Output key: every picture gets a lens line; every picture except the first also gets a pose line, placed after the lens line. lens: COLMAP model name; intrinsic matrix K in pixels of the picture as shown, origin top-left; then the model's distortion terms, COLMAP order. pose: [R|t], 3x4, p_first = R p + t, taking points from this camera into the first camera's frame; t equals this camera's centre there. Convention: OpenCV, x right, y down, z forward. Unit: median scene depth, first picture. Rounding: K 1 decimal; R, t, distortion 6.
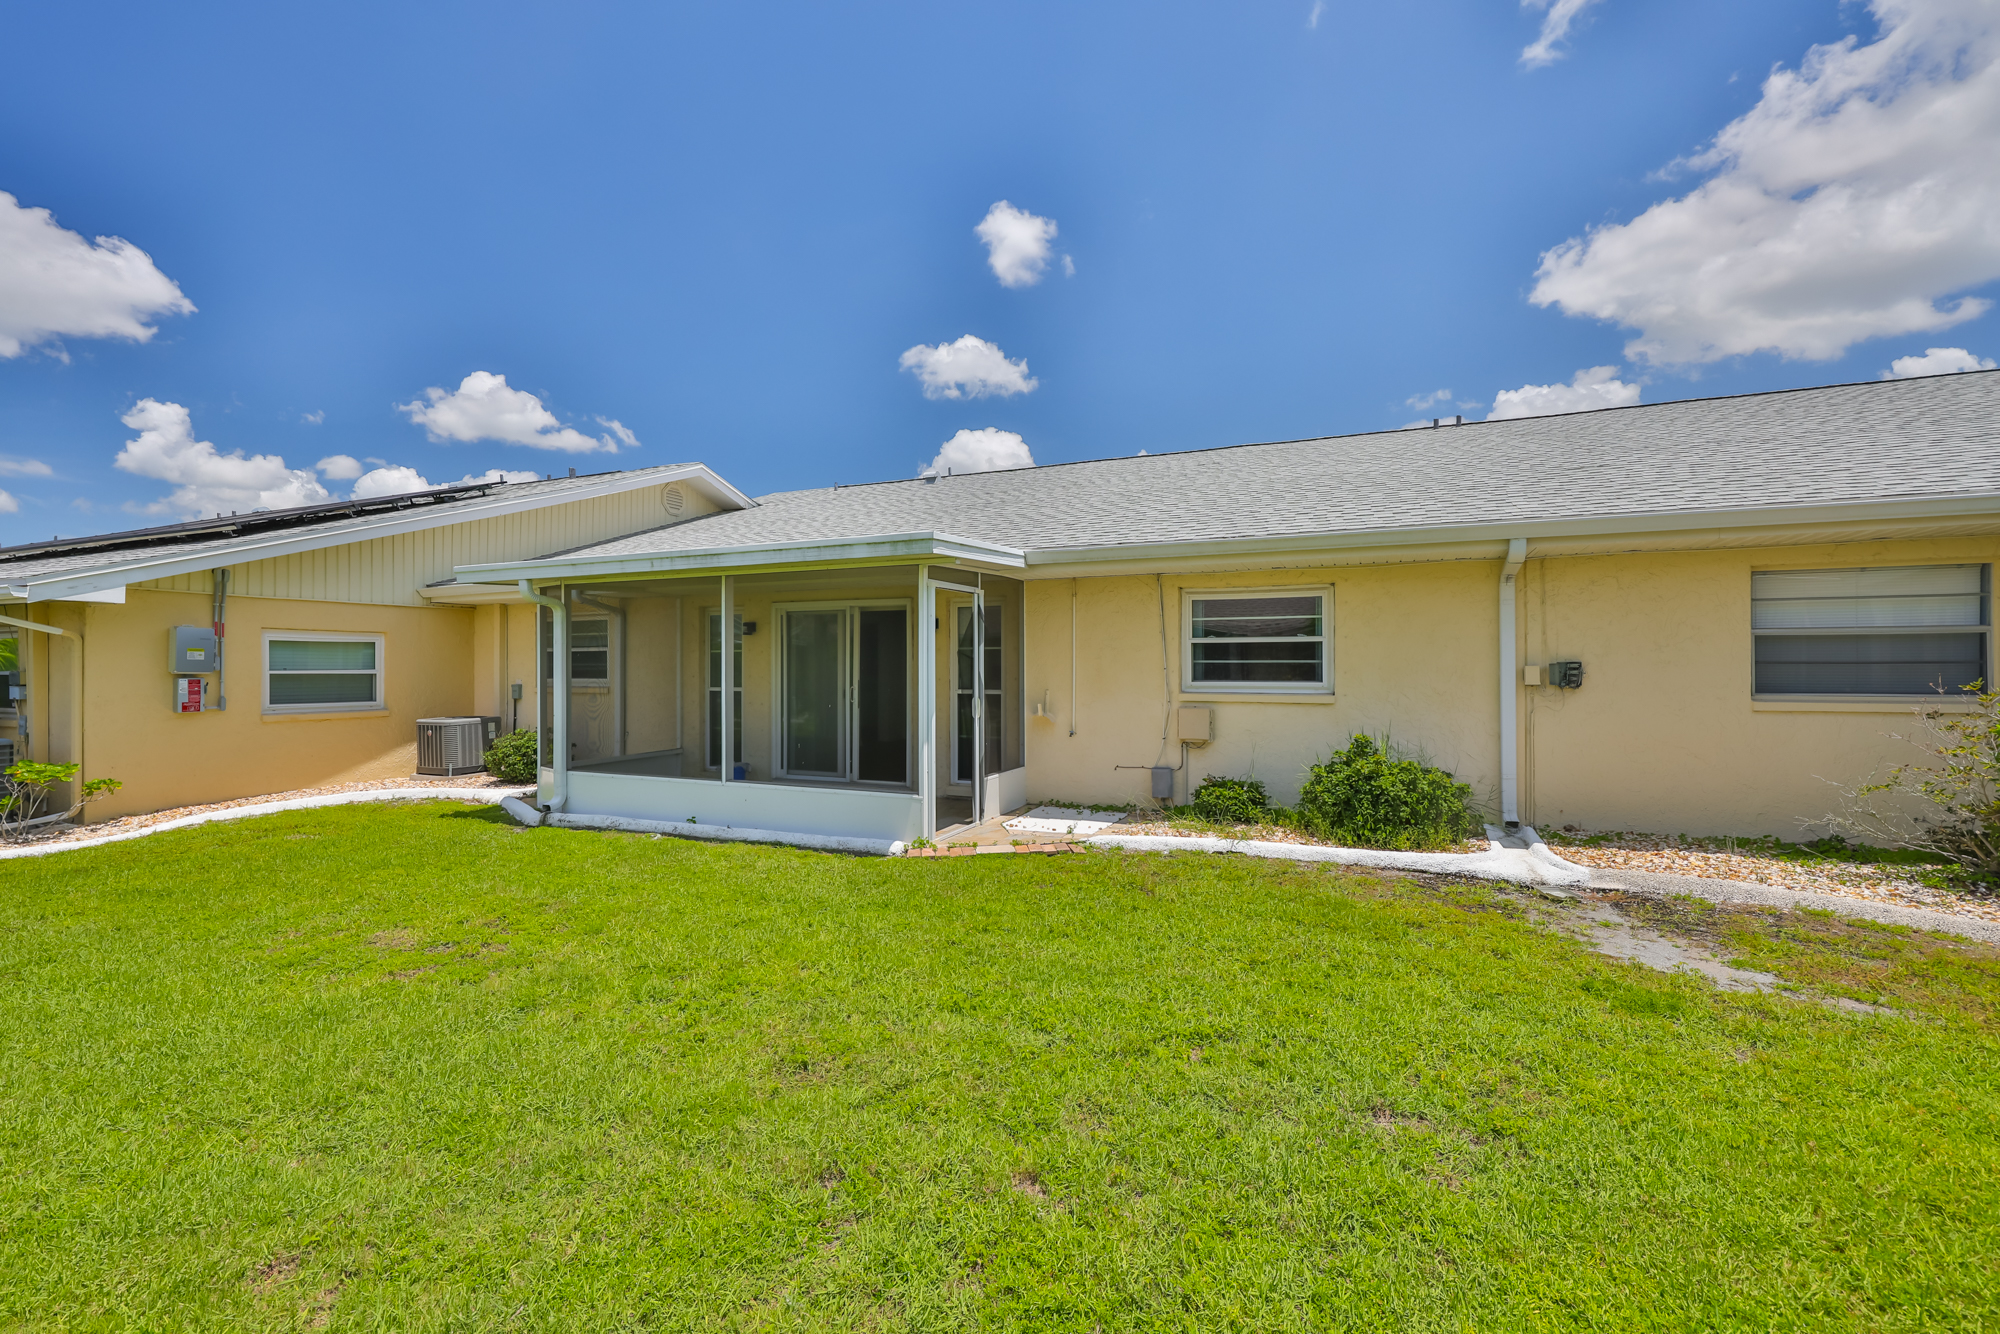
lens RADIAL K [[865.3, 0, 1014.2], [0, 865.3, 664.2], [0, 0, 1]] dist [-0.003683, -0.000371]
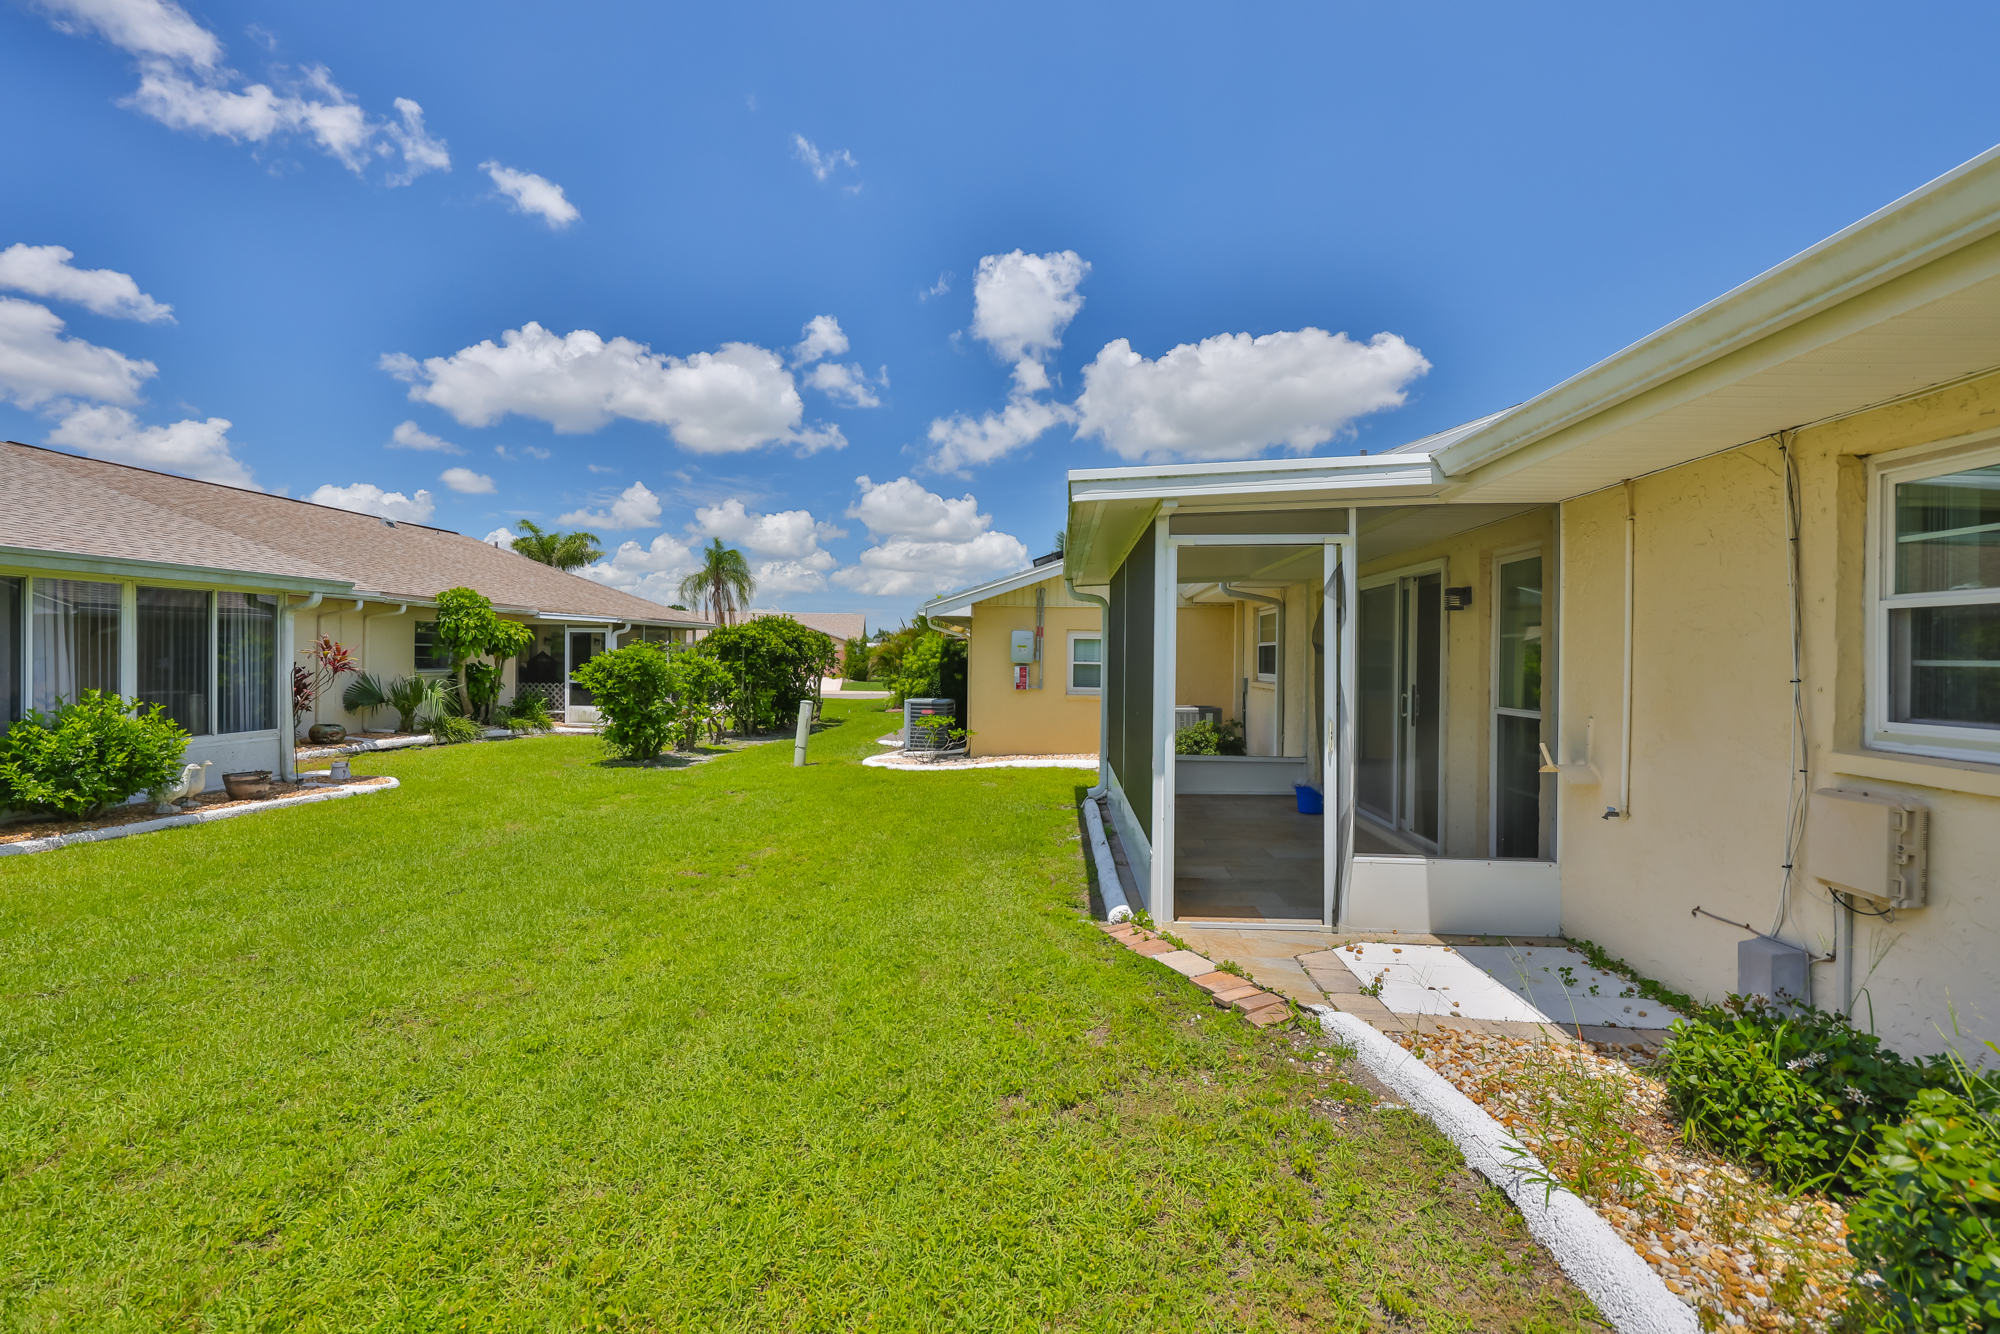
lens RADIAL K [[865.3, 0, 1014.2], [0, 865.3, 664.2], [0, 0, 1]] dist [-0.003683, -0.000371]
pose [[0.299475, 0.014218, -0.953998, 0.409669], [-0.008562, 0.999889, 0.012215, -0.003977], [0.954066, 0.004510, 0.299563, 0.547457]]
